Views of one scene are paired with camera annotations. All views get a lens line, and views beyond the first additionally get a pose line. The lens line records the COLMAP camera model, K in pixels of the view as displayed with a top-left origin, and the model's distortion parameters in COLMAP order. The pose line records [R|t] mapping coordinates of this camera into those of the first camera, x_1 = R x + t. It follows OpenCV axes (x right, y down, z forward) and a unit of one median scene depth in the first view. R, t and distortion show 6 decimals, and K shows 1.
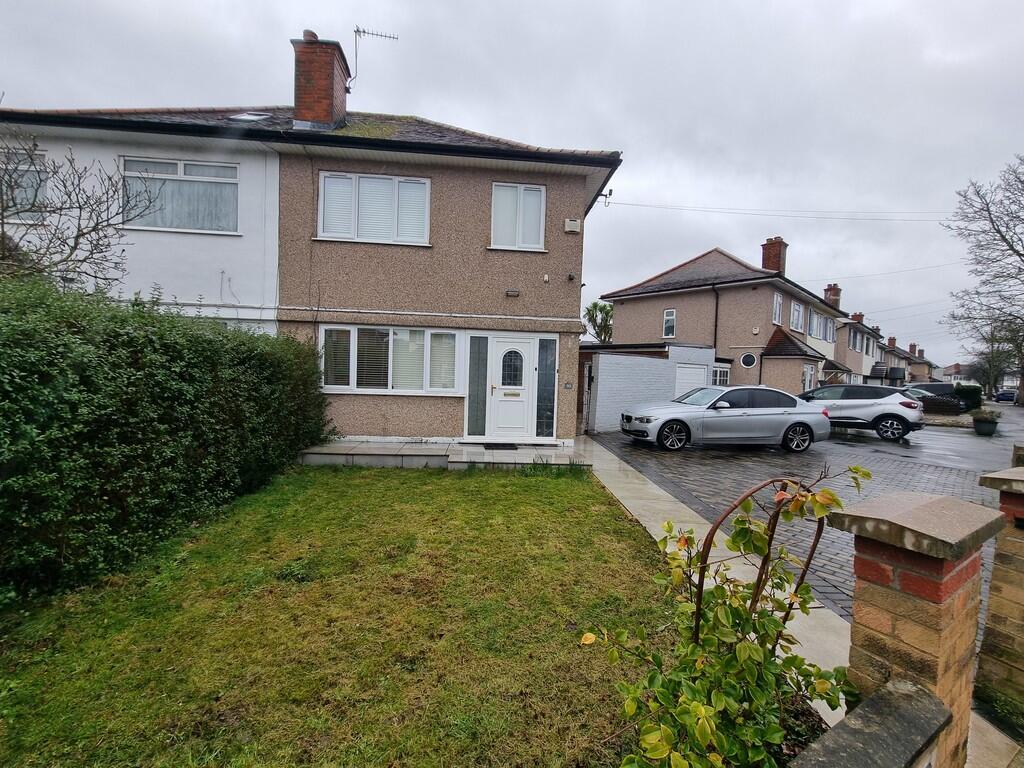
lens RADIAL K [[417.7, 0, 515.9], [0, 417.7, 386.1], [0, 0, 1]] dist [-0.001321, -0.000194]
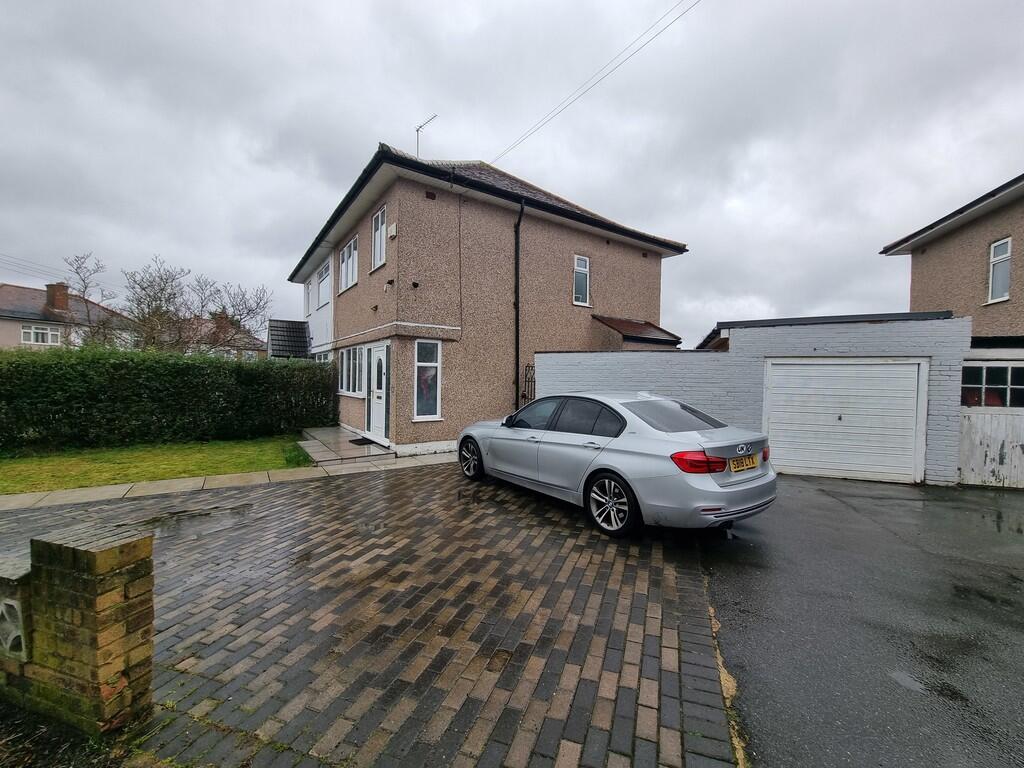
lens RADIAL K [[417.7, 0, 515.9], [0, 417.7, 386.1], [0, 0, 1]] dist [-0.001321, -0.000194]
pose [[0.518025, -0.008947, -0.855319, 1.150020], [-0.028292, 0.999219, -0.027588, 0.010565], [0.854897, 0.038490, 0.517367, 0.746476]]
